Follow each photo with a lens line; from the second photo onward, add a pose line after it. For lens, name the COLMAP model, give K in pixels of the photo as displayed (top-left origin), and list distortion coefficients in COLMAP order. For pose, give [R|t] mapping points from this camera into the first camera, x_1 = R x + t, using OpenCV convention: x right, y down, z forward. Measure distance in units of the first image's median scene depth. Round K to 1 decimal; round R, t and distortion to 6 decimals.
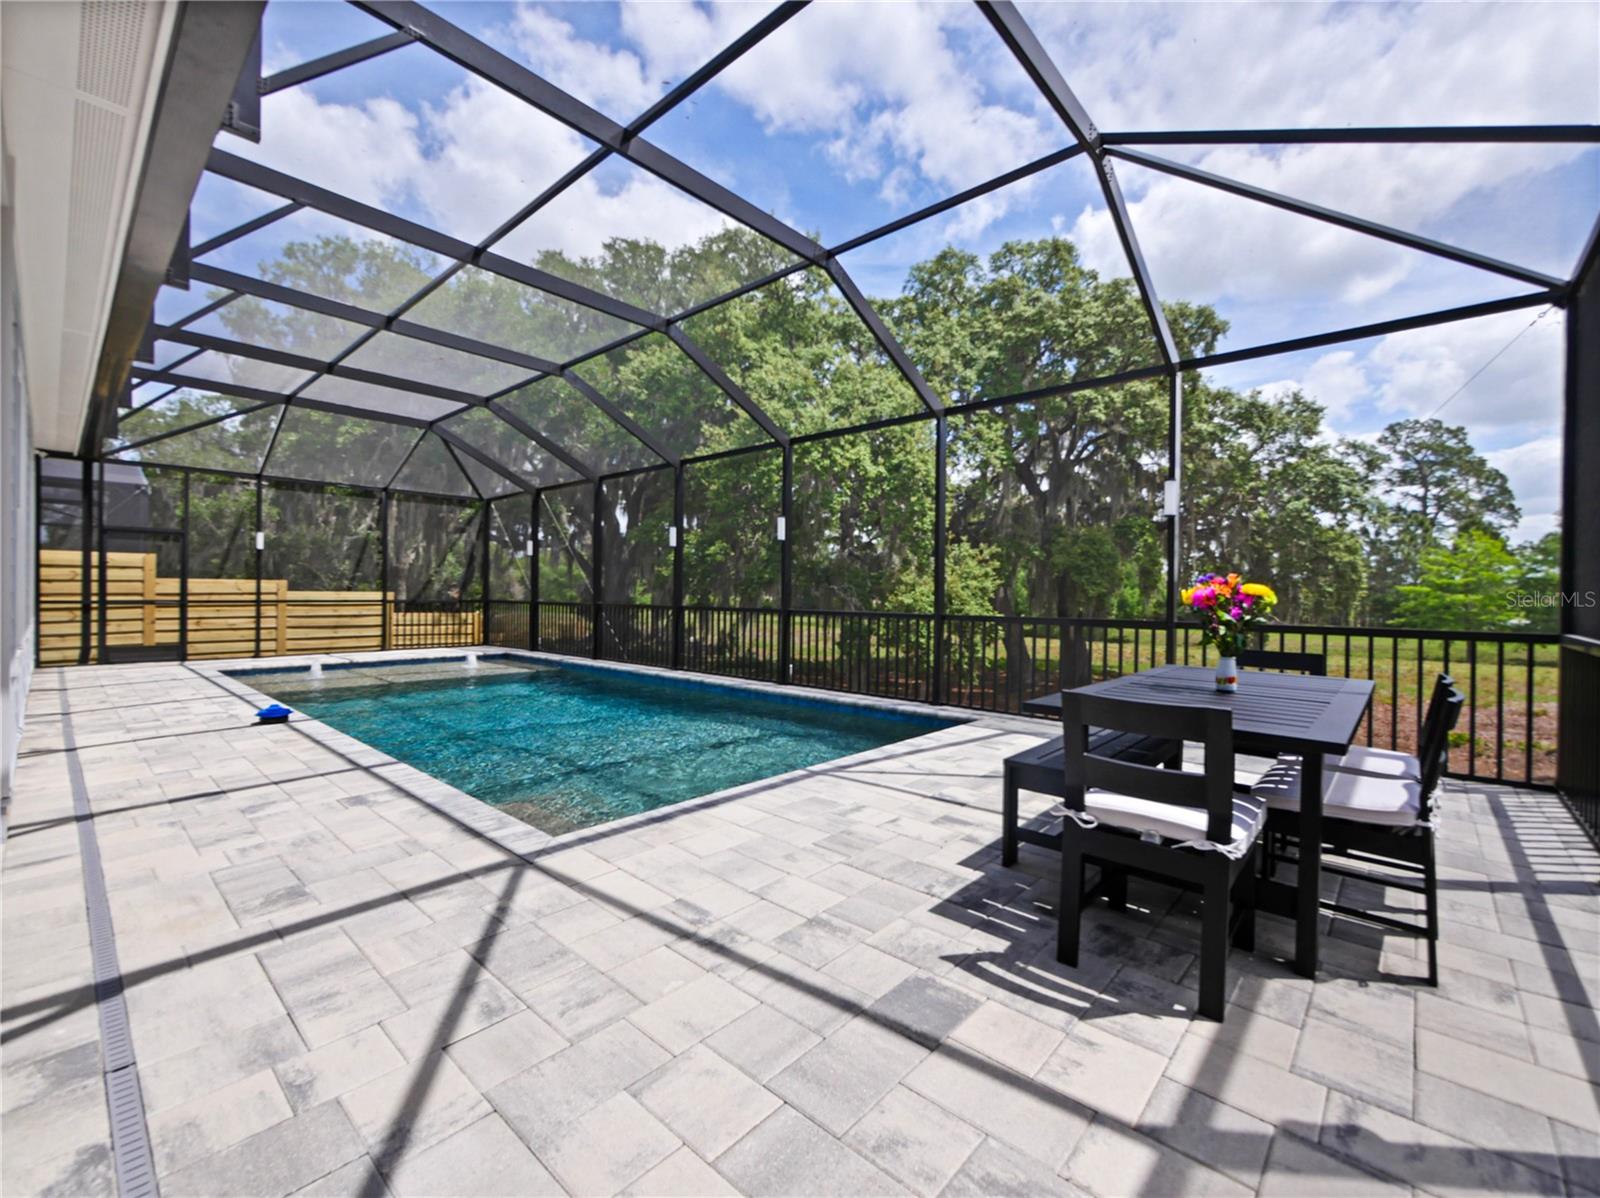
lens RADIAL K [[688.3, 0, 799.4], [0, 688.3, 602.6], [0, 0, 1]] dist [-0.004340, 0.000702]
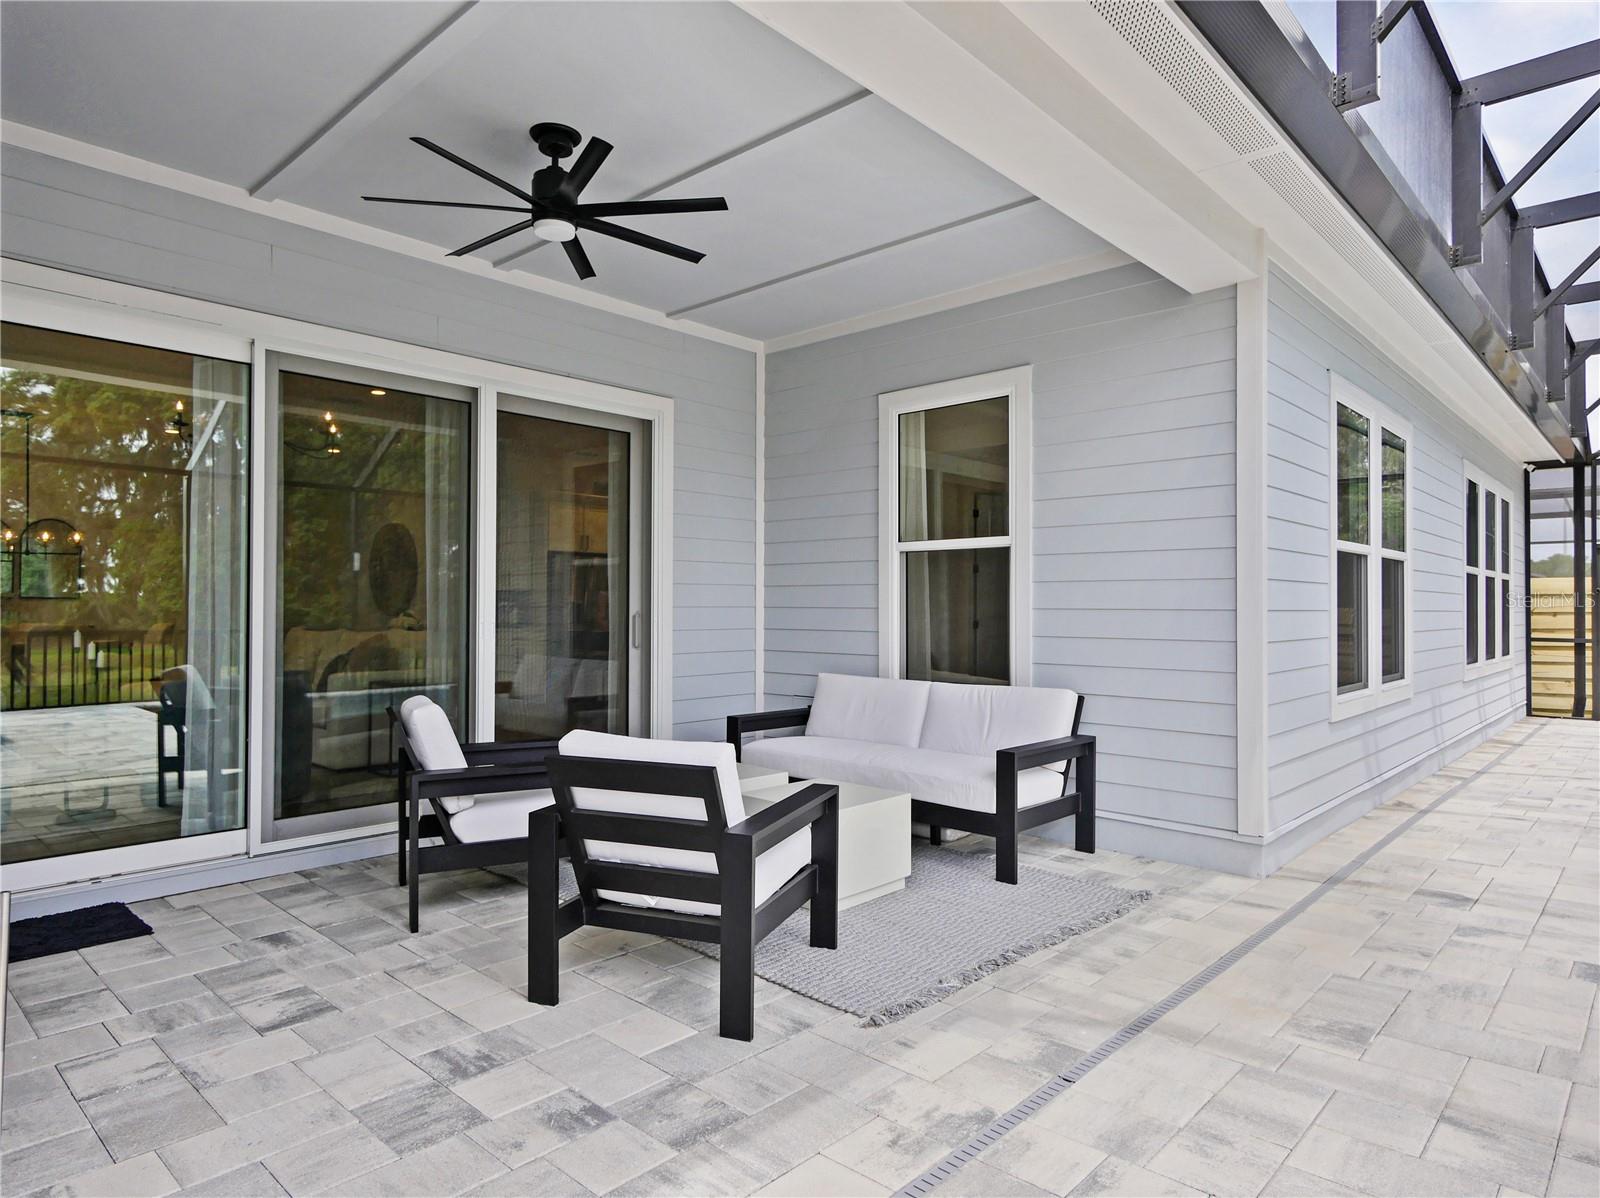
lens RADIAL K [[957.8, 0, 798.1], [0, 957.8, 598.8], [0, 0, 1]] dist [-0.001137, -0.000616]
pose [[-0.015122, -0.018874, -0.999707, 0.088885], [-0.017009, 0.999682, -0.018617, -0.011136], [0.999741, 0.016722, -0.015439, 0.083158]]
